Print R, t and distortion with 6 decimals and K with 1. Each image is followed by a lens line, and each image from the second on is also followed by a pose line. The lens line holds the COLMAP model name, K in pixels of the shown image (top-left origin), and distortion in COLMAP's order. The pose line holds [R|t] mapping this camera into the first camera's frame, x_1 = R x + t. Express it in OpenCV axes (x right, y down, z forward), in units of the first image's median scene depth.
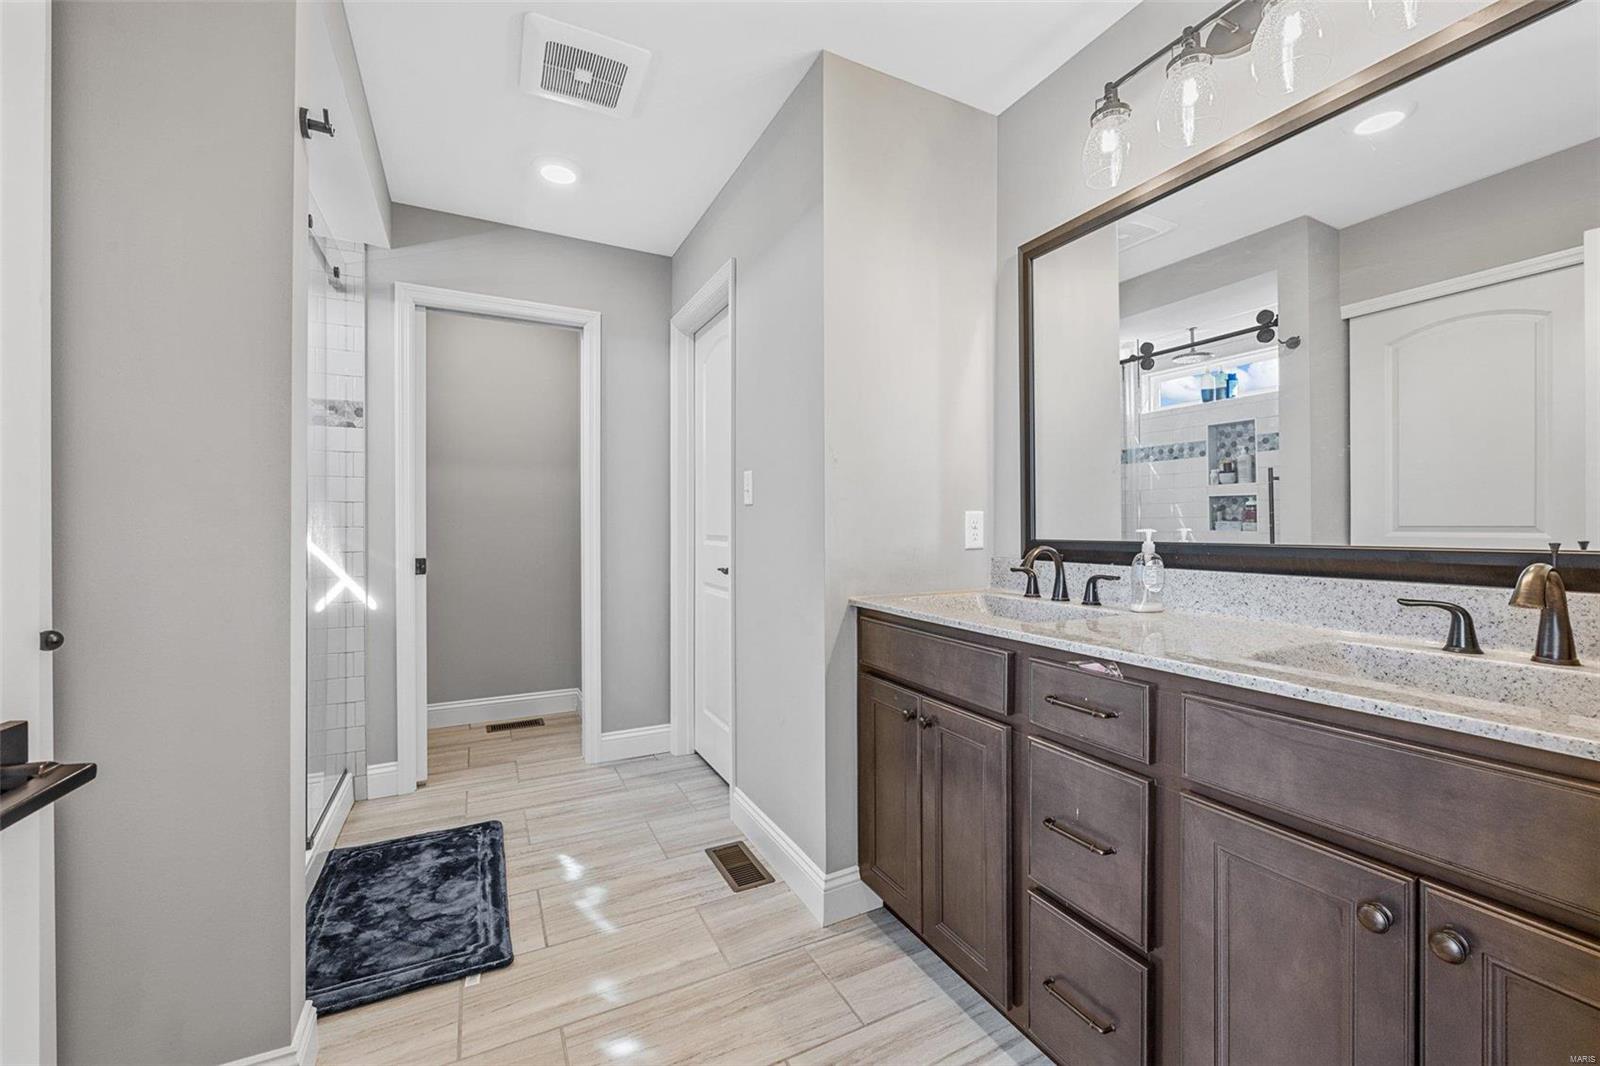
lens RADIAL K [[642.7, 0, 801.8], [0, 642.7, 528.2], [0, 0, 1]] dist [0.000211, 0.000752]
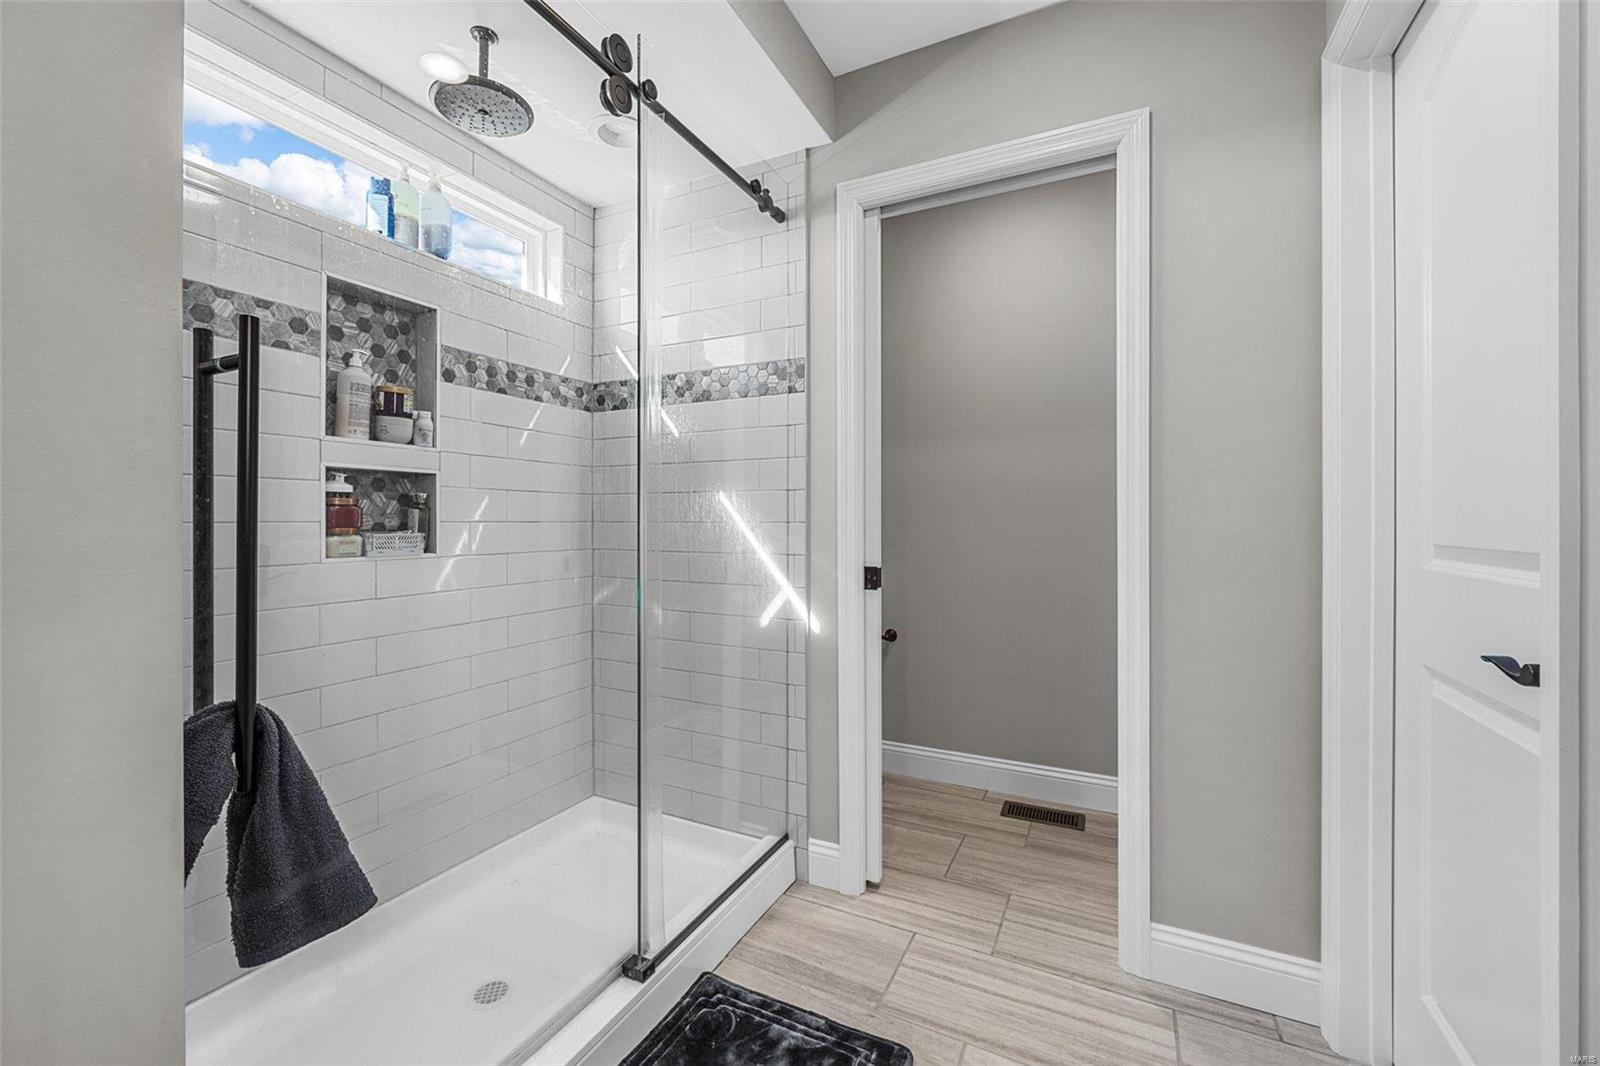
lens RADIAL K [[642.7, 0, 798.6], [0, 642.7, 524.0], [0, 0, 1]] dist [0.000211, 0.000752]
pose [[0.600254, -0.000775, -0.799809, -0.077706], [-0.004104, 0.999983, -0.004050, 0.003245], [0.799799, 0.005713, 0.600241, 0.530773]]
